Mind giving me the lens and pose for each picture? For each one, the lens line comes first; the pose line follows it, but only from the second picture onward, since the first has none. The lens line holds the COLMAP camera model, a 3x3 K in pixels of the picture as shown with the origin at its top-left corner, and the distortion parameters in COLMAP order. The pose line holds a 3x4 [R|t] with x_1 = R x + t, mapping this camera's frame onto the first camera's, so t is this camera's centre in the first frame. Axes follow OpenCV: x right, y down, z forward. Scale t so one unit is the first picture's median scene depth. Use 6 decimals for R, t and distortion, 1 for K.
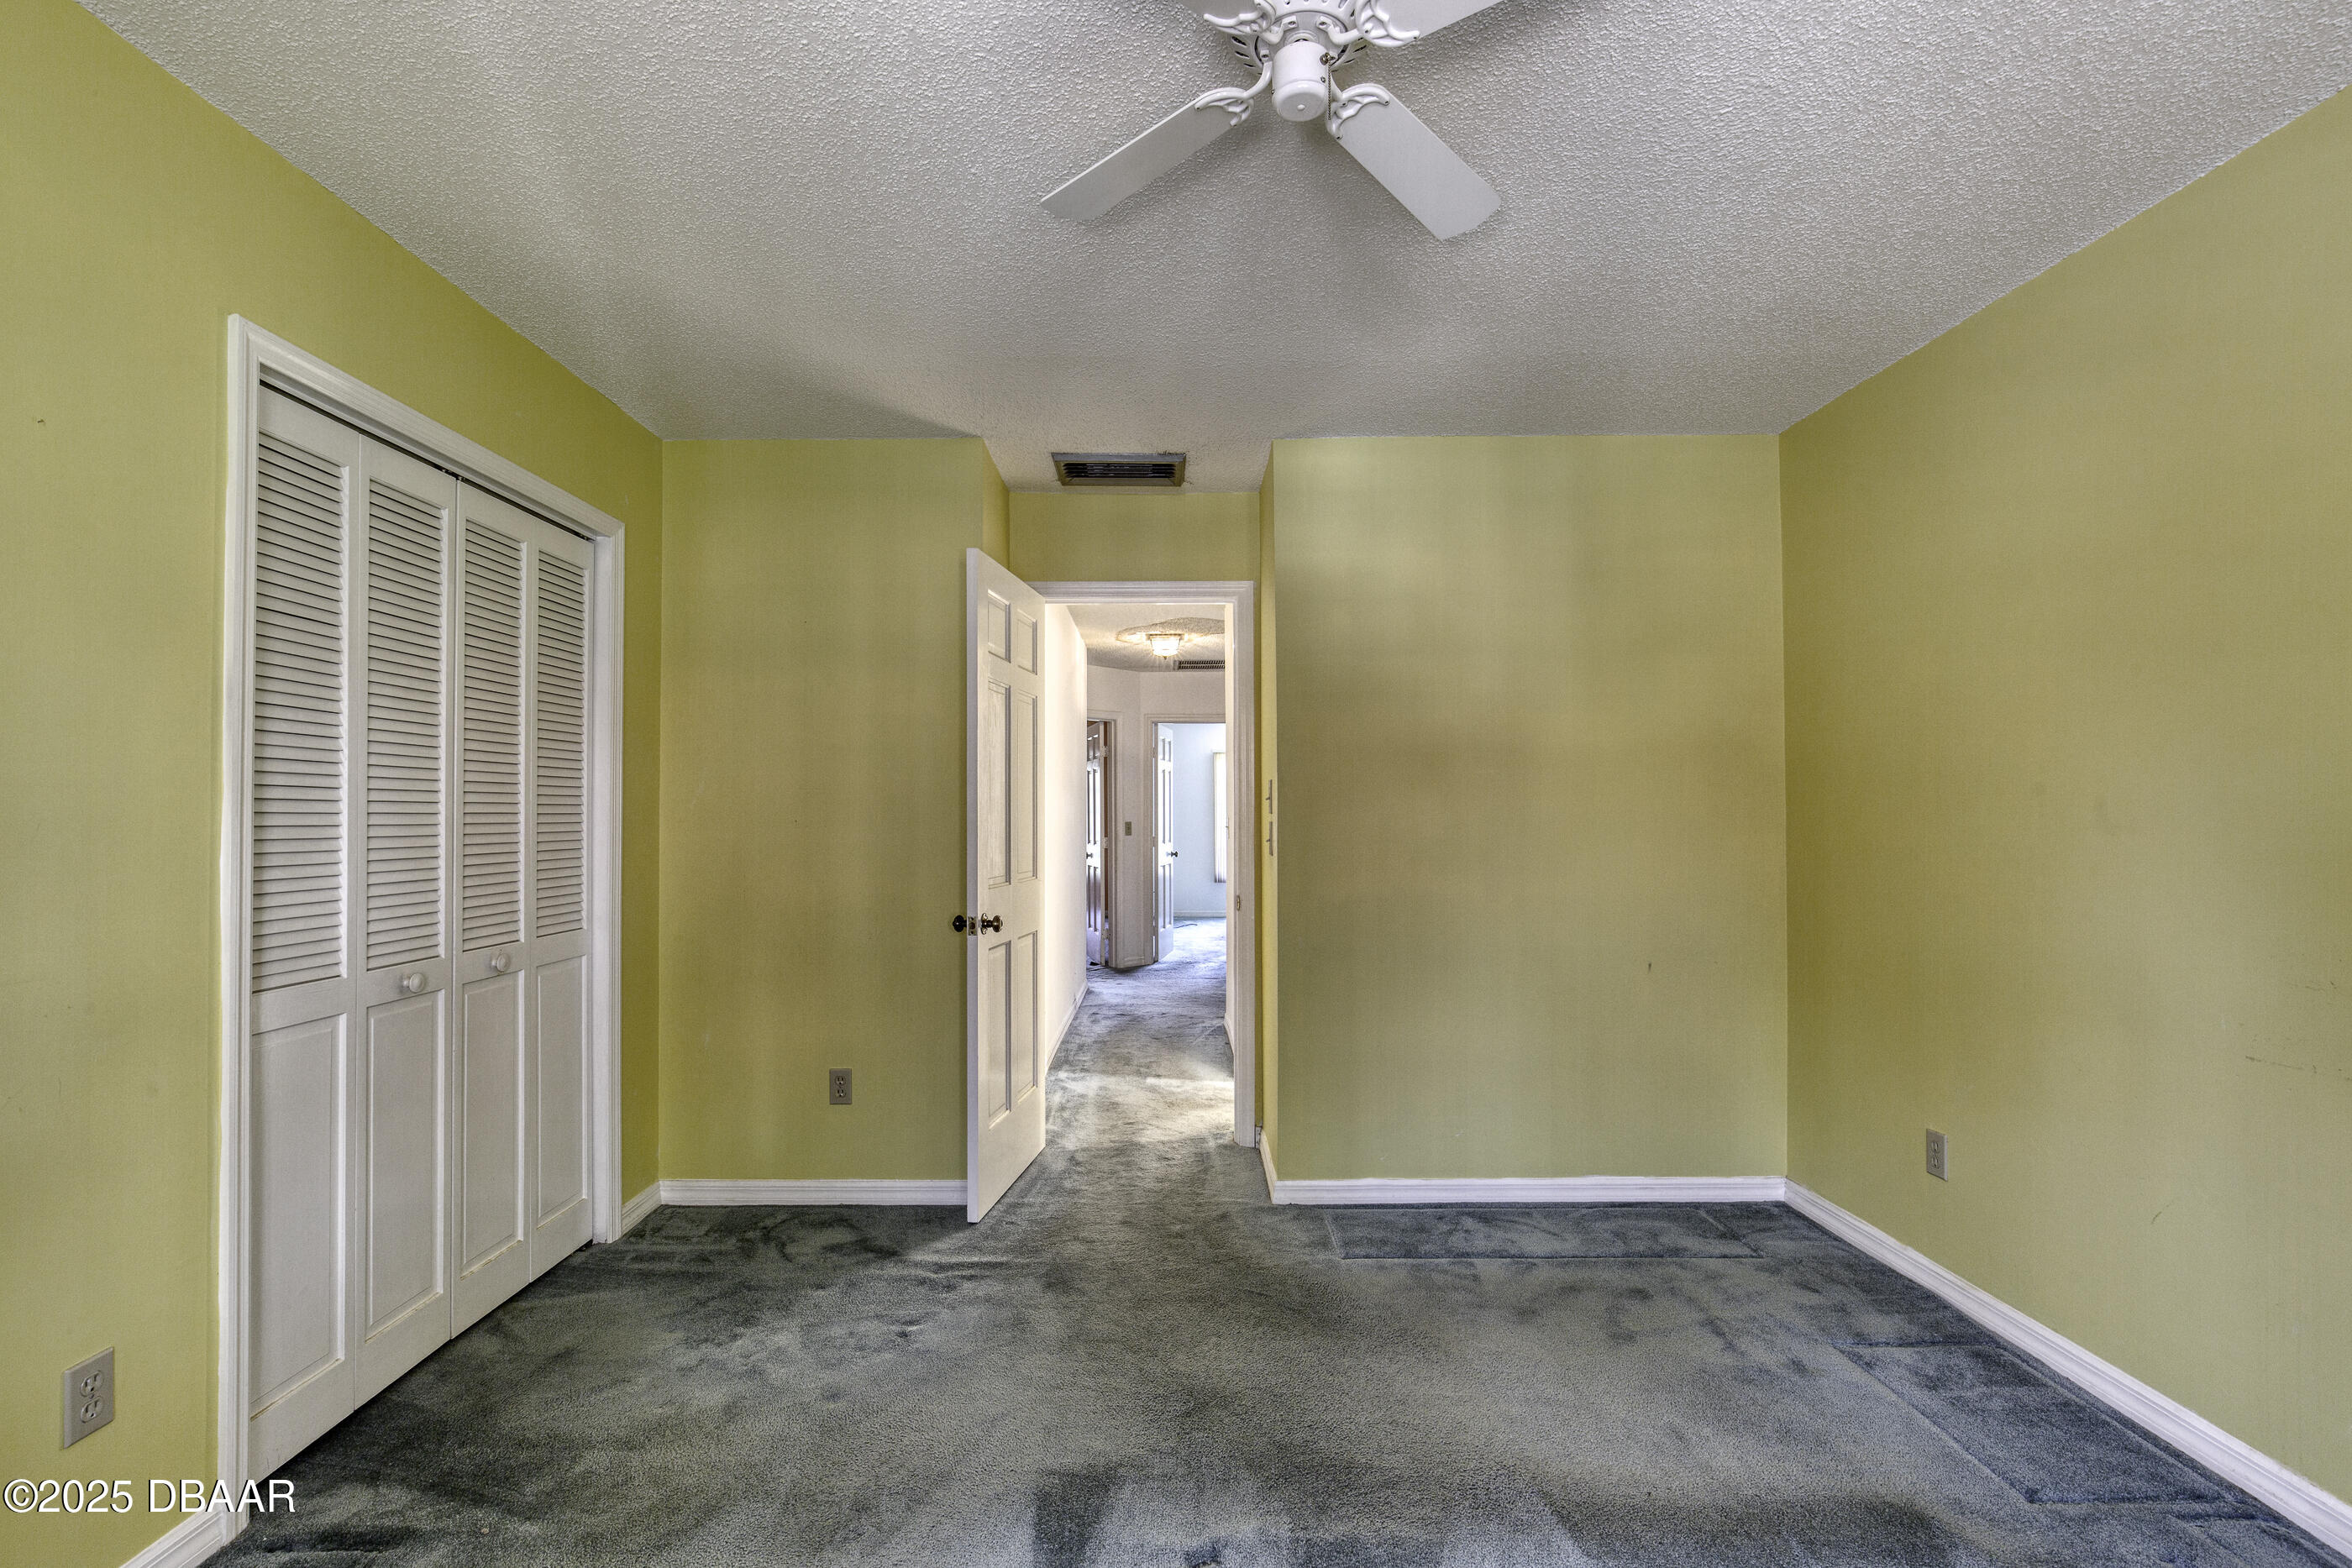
lens RADIAL K [[1070.4, 0, 1165.9], [0, 1070.4, 790.1], [0, 0, 1]] dist [-0.013030, 0.004113]
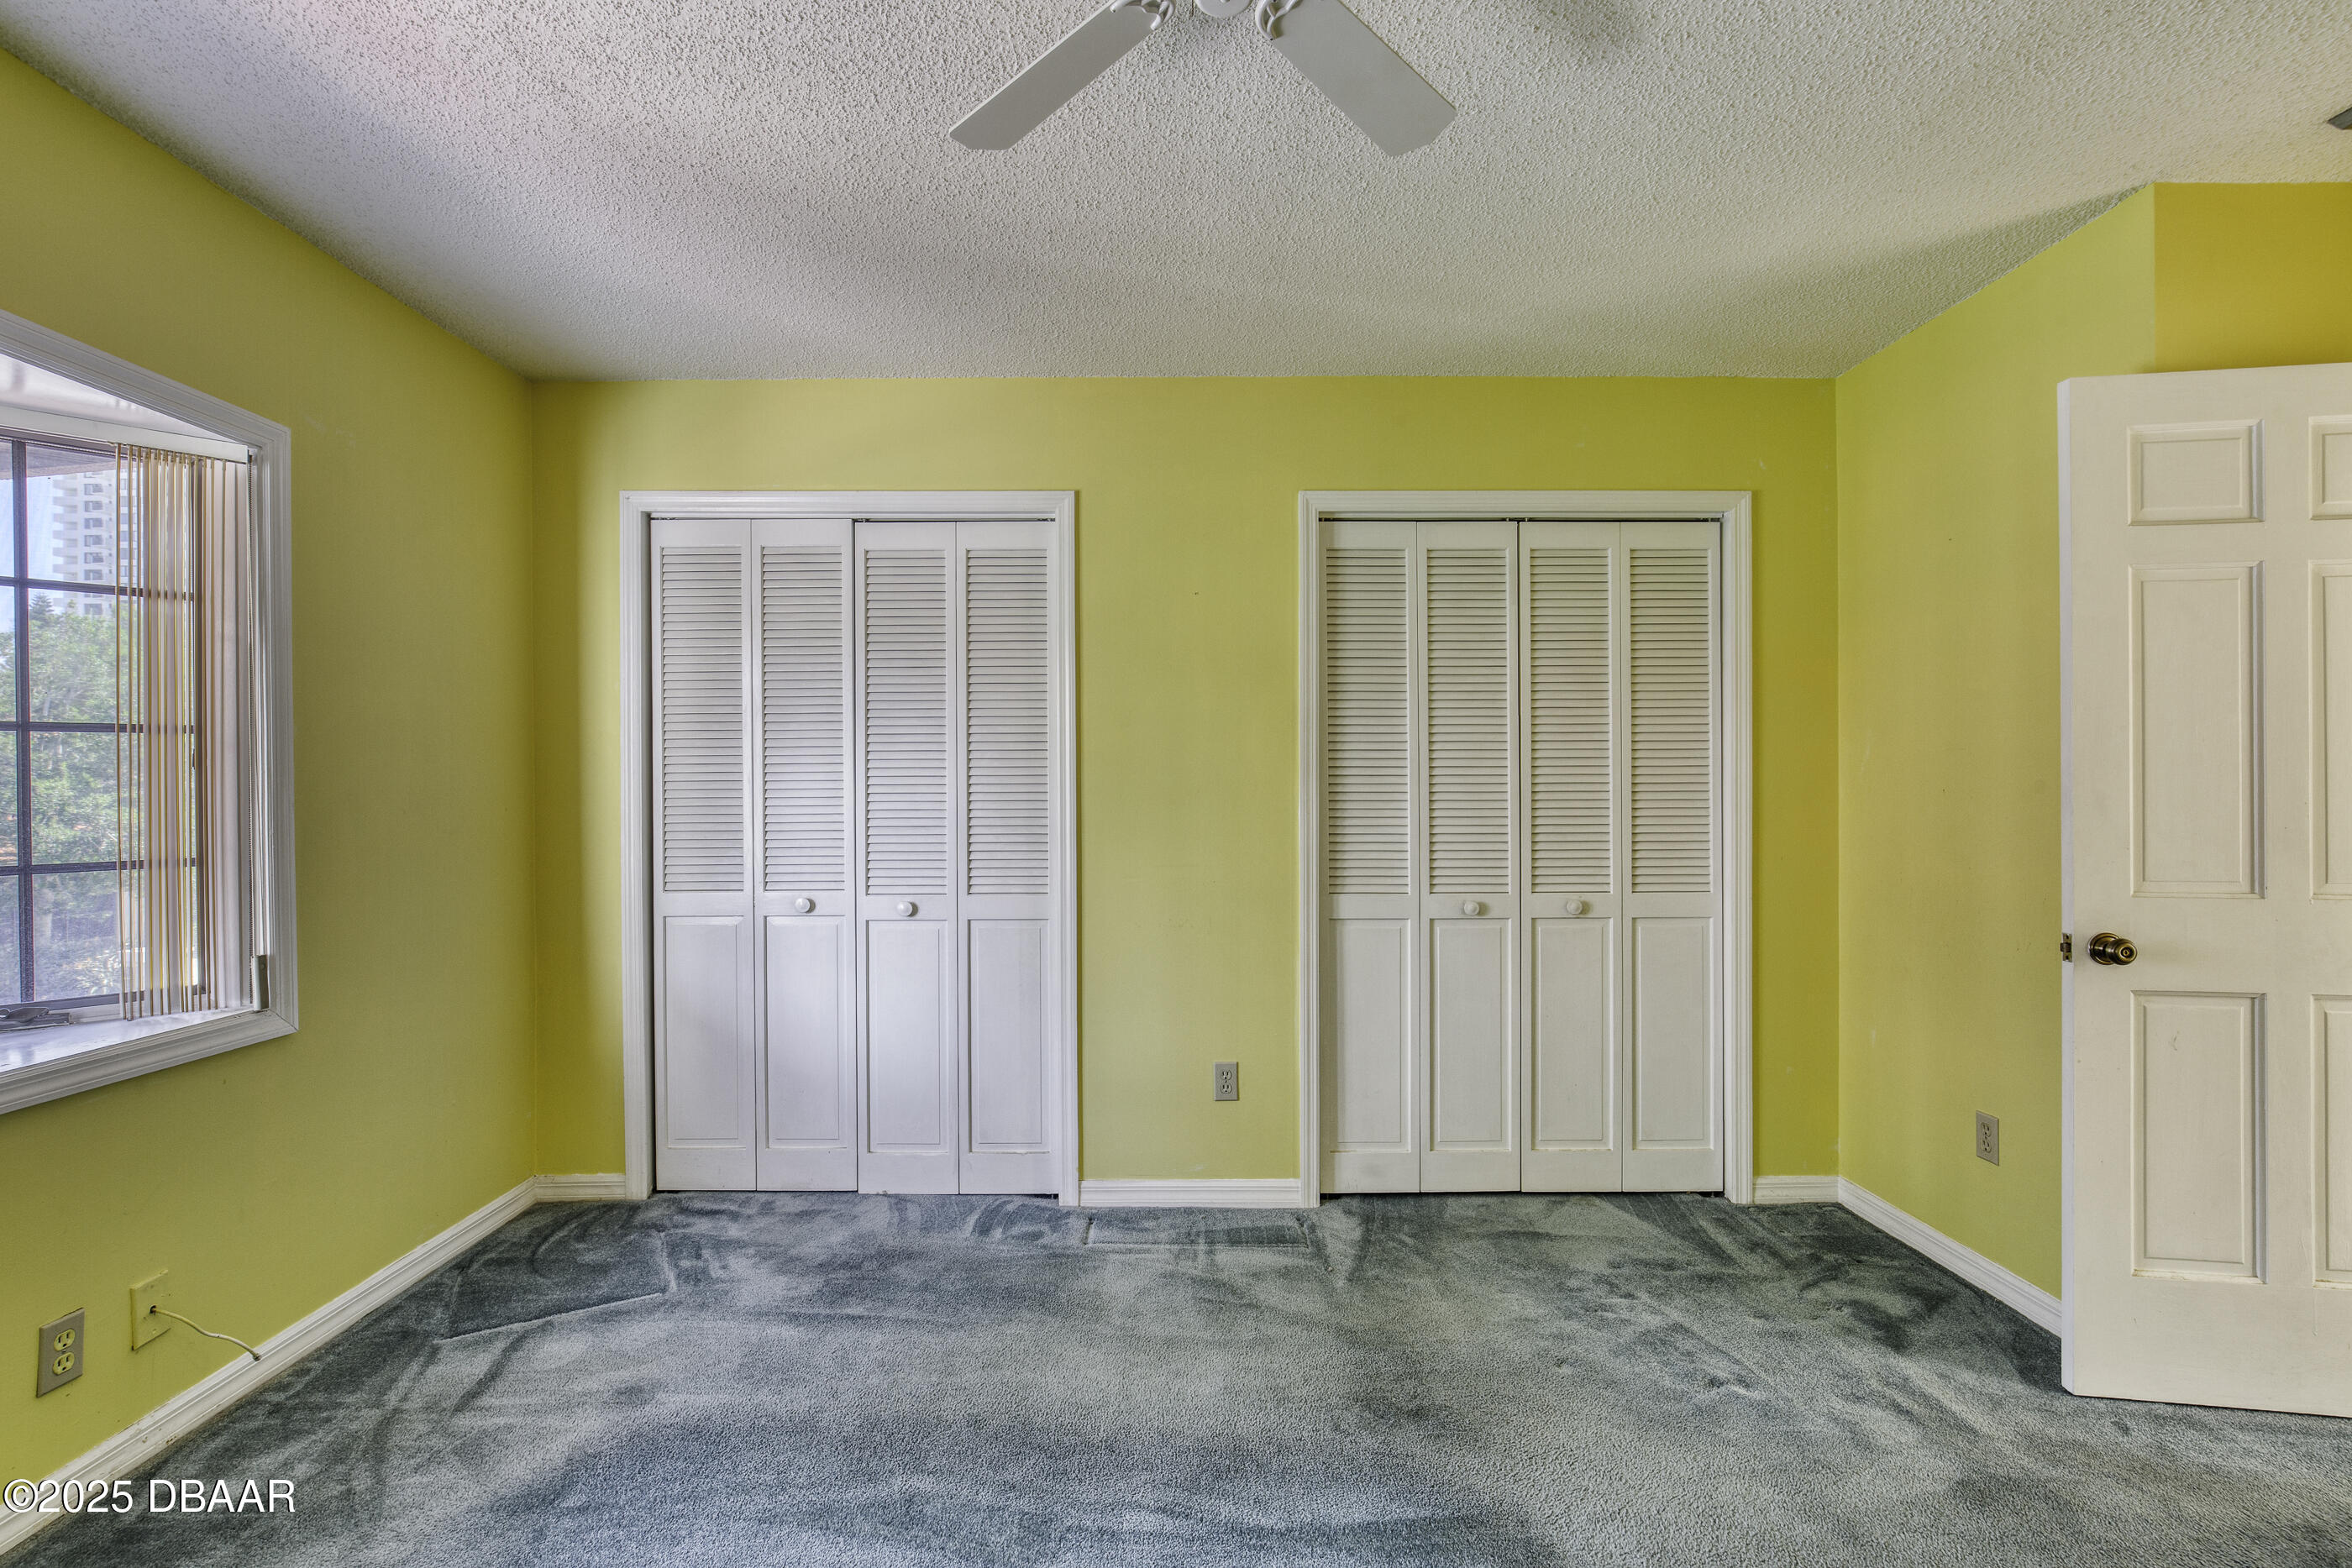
lens RADIAL K [[1070.4, 0, 1165.9], [0, 1070.4, 790.1], [0, 0, 1]] dist [-0.013030, 0.004113]
pose [[0.013898, 0.001056, -0.999903, 0.521867], [0.025165, 0.999682, 0.001405, 0.013496], [0.999587, -0.025182, 0.013867, 0.473069]]
